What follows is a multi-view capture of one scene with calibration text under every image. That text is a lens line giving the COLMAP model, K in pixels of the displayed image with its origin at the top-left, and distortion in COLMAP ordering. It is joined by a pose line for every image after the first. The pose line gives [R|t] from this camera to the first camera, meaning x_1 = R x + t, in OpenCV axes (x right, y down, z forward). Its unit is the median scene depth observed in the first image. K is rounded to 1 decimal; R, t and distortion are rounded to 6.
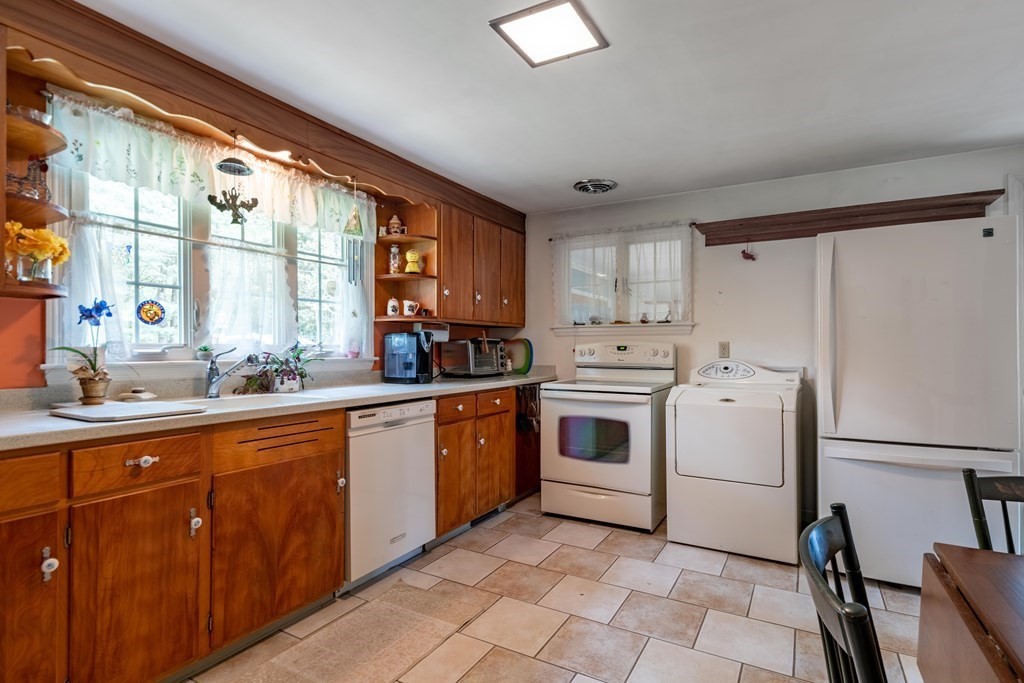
lens RADIAL K [[515.3, 0, 544.0], [0, 515.3, 350.4], [0, 0, 1]] dist [-0.000909, 0.000955]
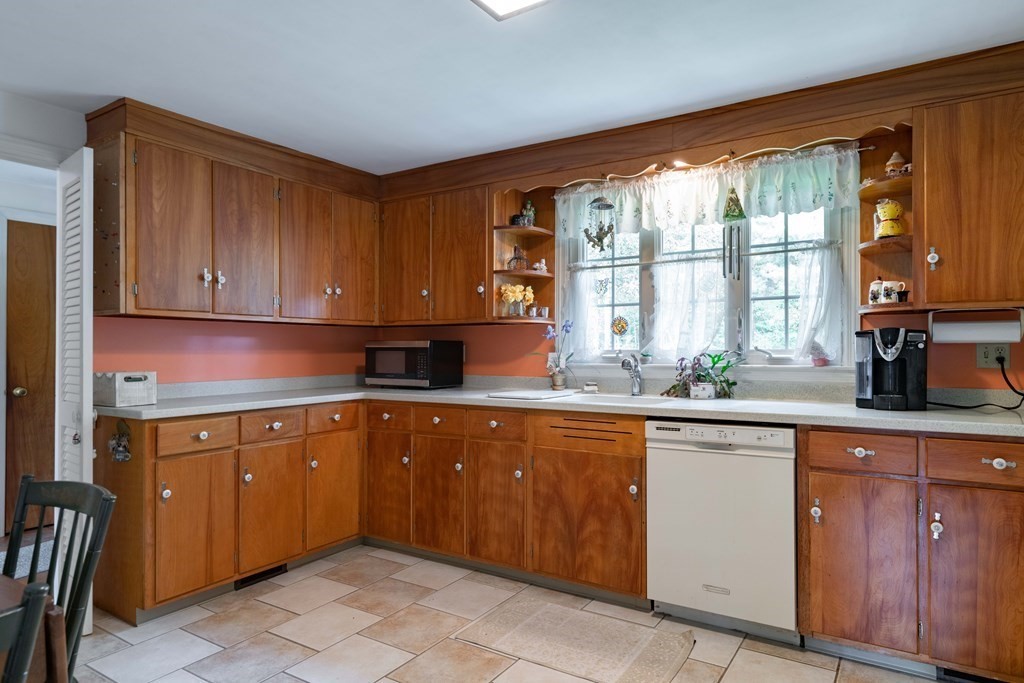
lens RADIAL K [[611.6, 0, 512.5], [0, 611.6, 350.0], [0, 0, 1]] dist [0.003290, 0.001460]
pose [[-0.097523, 0.000009, -0.995233, 0.823030], [-0.002661, 0.999996, 0.000269, -0.013101], [0.995230, 0.002675, -0.097523, 0.902141]]
